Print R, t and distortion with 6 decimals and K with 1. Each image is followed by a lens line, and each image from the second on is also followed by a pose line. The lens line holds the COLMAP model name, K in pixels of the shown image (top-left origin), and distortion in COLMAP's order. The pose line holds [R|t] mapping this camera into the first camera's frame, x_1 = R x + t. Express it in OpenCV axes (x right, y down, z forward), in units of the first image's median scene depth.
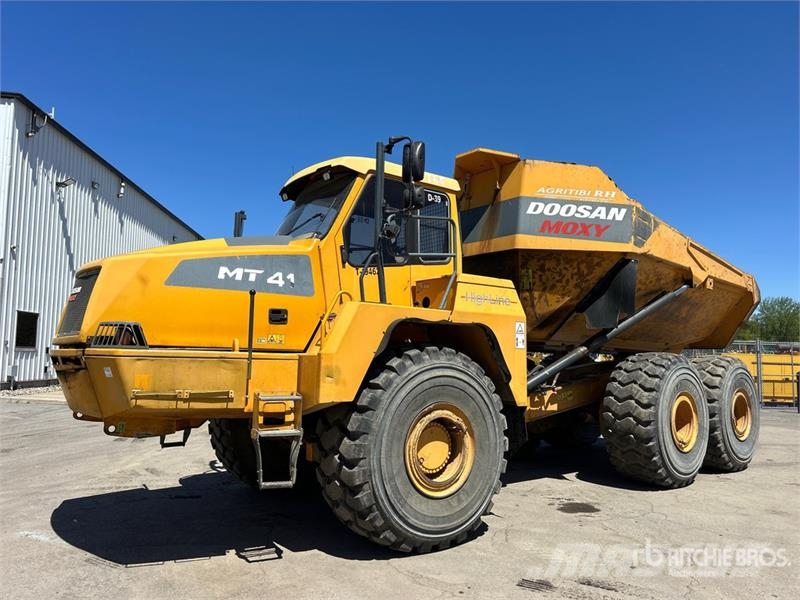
lens RADIAL K [[632.7, 0, 400.0], [0, 632.7, 300.0], [0, 0, 1]] dist [0.038357, -0.004015]
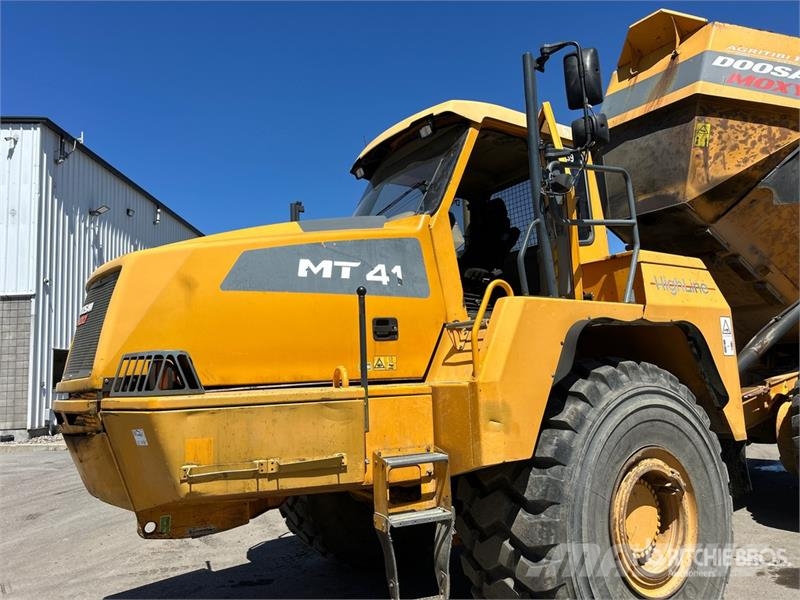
lens RADIAL K [[574.1, 0, 382.1], [0, 574.1, 306.5], [0, 0, 1]] dist [0.065321, -0.003241]
pose [[0.997209, -0.063022, -0.040026, -0.176054], [0.062382, 0.997907, -0.017036, 0.012810], [0.041016, 0.014492, 0.999053, 0.402892]]
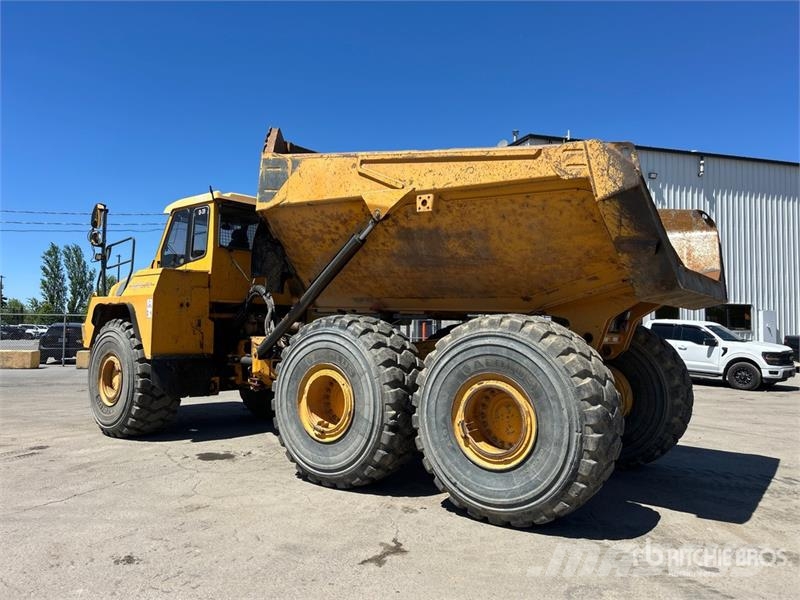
lens RADIAL K [[574.1, 0, 382.1], [0, 574.1, 306.5], [0, 0, 1]] dist [0.065321, -0.003241]
pose [[0.206443, -0.048004, -0.977280, 1.743258], [0.086288, 0.995798, -0.030686, 0.153158], [0.974647, -0.077992, 0.209717, 1.404408]]
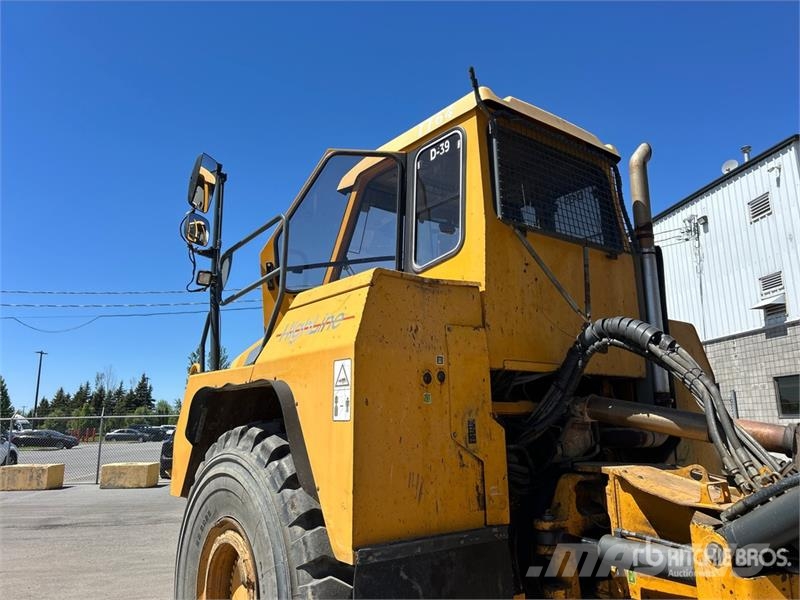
lens RADIAL K [[567.9, 0, 403.0], [0, 567.9, 318.0], [0, 0, 1]] dist [0.066533, -0.068090]
pose [[0.053420, -0.193120, -0.979720, 0.665191], [0.116978, 0.975576, -0.185925, 0.096892], [0.991697, -0.104673, 0.074706, 1.163299]]
